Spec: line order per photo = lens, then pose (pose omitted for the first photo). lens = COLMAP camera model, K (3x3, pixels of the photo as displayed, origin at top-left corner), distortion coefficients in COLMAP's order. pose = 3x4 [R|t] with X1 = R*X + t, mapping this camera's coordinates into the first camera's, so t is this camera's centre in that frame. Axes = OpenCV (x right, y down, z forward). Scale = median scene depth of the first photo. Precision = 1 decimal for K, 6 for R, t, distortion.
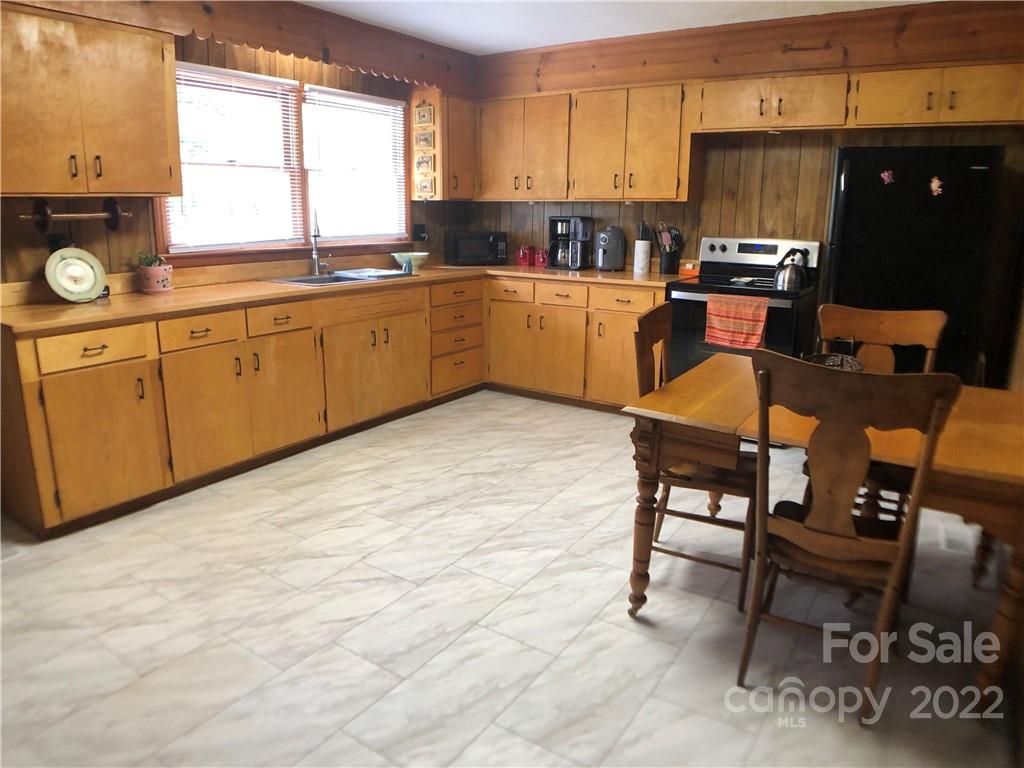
lens RADIAL K [[691.3, 0, 511.3], [0, 691.3, 370.9], [0, 0, 1]] dist [-0.078926, -0.000577]
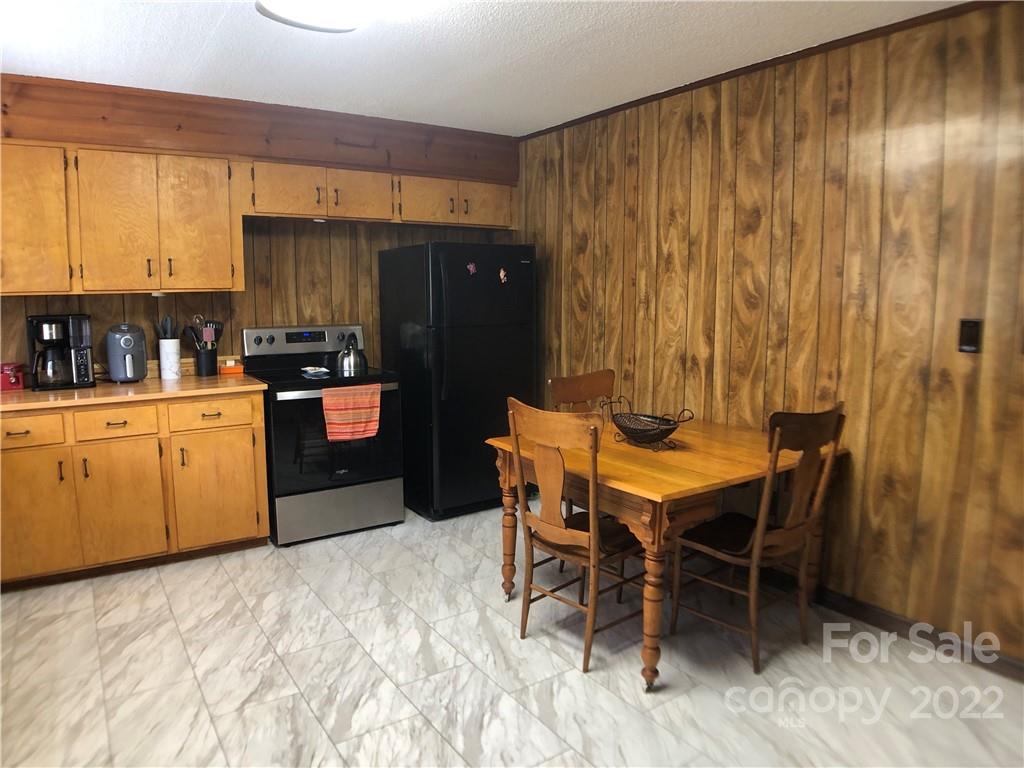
lens RADIAL K [[668.8, 0, 494.1], [0, 668.8, 370.0], [0, 0, 1]] dist [-0.090936, 0.000877]
pose [[0.382347, -0.122595, 0.915850, -0.452581], [0.214096, 0.975941, 0.041258, -0.126552], [-0.898874, 0.180305, 0.399395, 0.430951]]
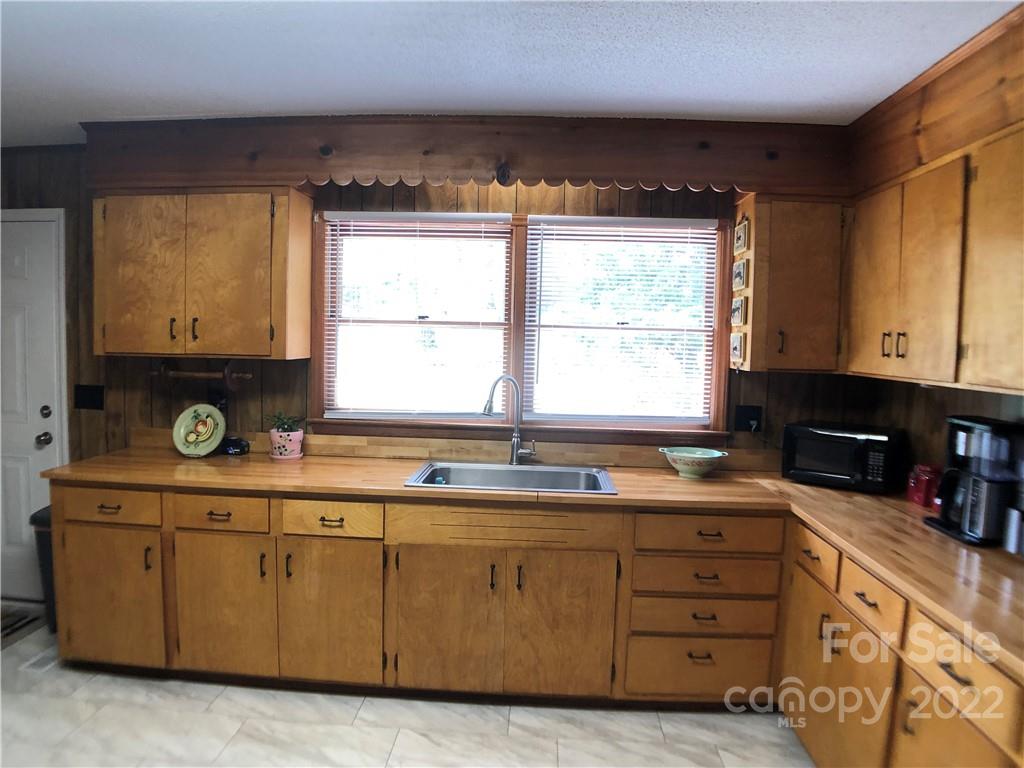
lens RADIAL K [[657.5, 0, 512.0], [0, 657.5, 384.0], [0, 0, 1]] dist [-0.094198, 0.000581]
pose [[0.512214, 0.062434, -0.856586, 0.342865], [-0.214314, 0.975096, -0.057081, -0.202019], [0.831689, 0.212816, 0.512838, 0.679234]]
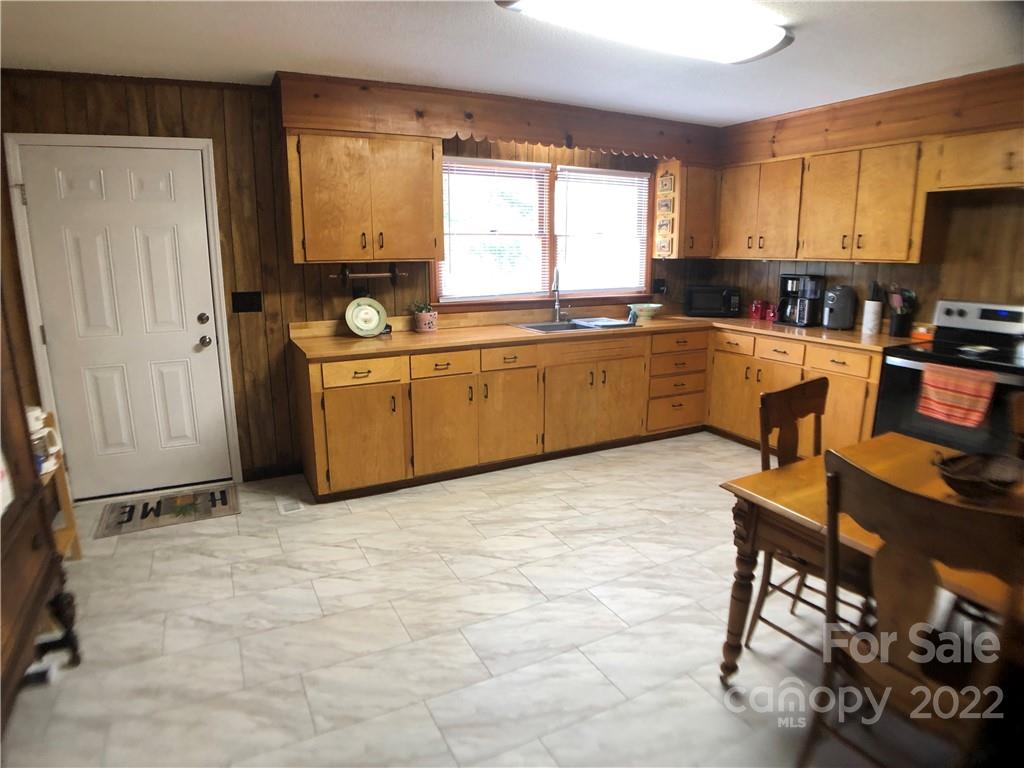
lens RADIAL K [[590.1, 0, 504.1], [0, 590.1, 378.4], [0, 0, 1]] dist [-0.078302, -0.000844]
pose [[0.875592, 0.087620, -0.475039, 0.151731], [-0.097071, 0.995267, 0.004654, -0.038940], [0.473198, 0.042037, 0.879952, 0.045833]]
